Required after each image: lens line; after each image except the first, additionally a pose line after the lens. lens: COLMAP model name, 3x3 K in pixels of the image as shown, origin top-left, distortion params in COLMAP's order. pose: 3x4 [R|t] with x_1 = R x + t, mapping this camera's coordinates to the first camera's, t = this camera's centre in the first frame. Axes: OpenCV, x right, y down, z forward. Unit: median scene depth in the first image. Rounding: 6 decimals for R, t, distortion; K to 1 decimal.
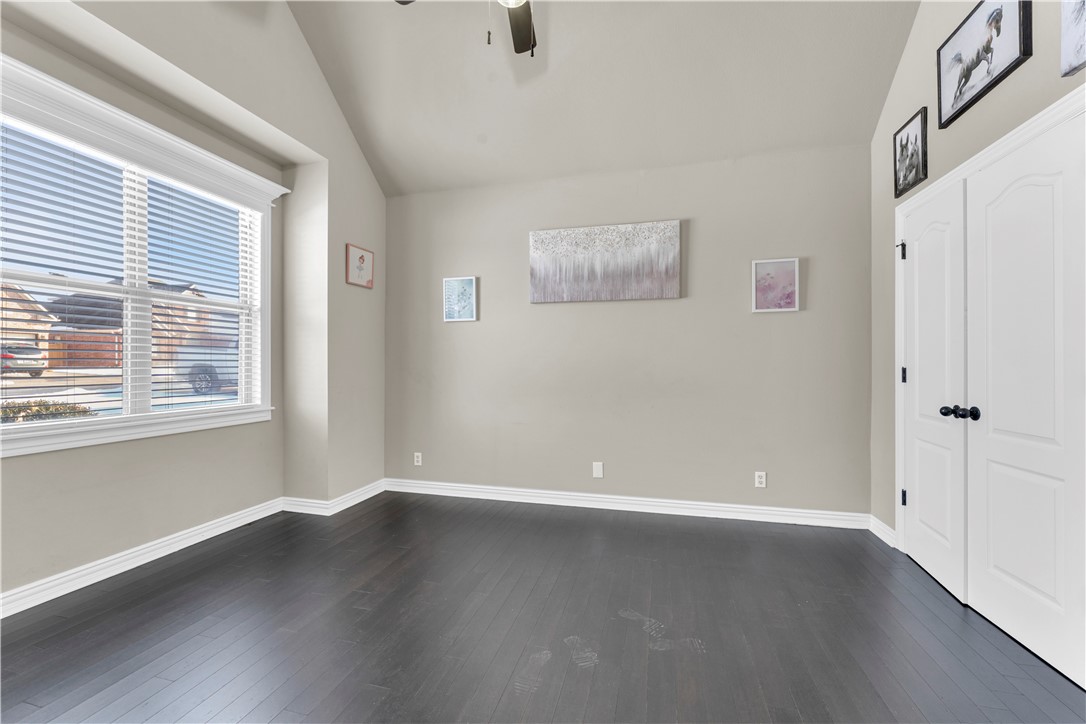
lens RADIAL K [[445.7, 0, 540.4], [0, 445.7, 356.6], [0, 0, 1]] dist [-0.002035, -0.000056]
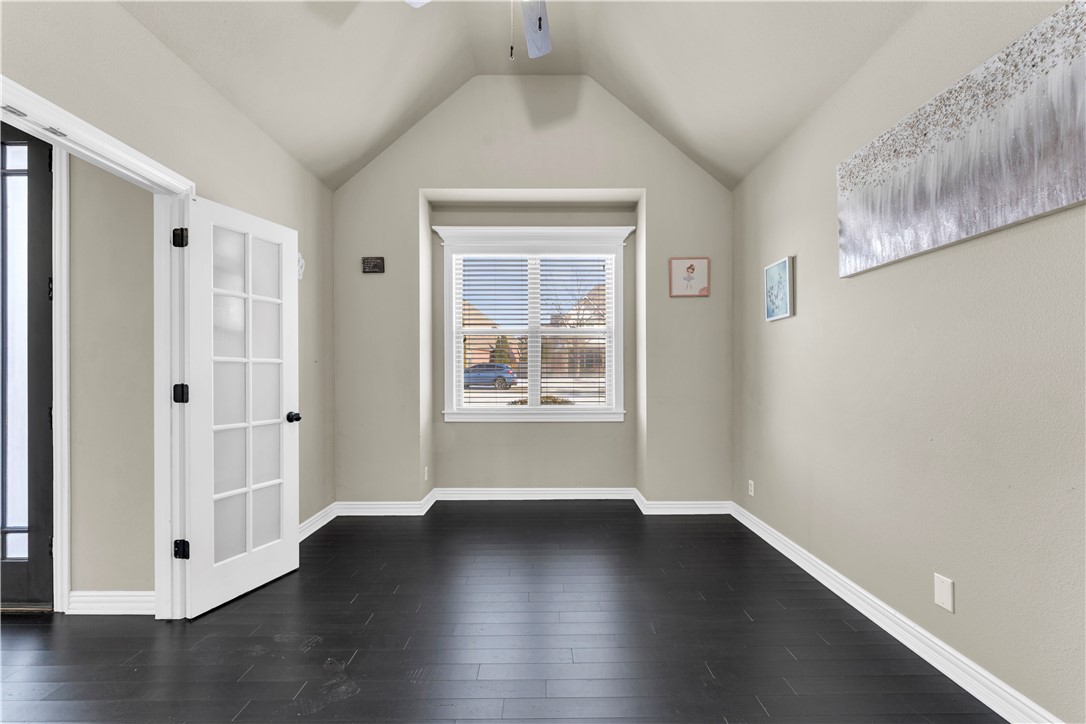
lens RADIAL K [[447.2, 0, 543.0], [0, 447.2, 362.0], [0, 0, 1]] dist [0.000410, 0.000142]
pose [[0.259468, -0.027580, -0.965358, 0.490301], [0.022028, 0.999501, -0.022635, 0.002896], [0.965500, -0.015392, 0.259946, 0.446290]]
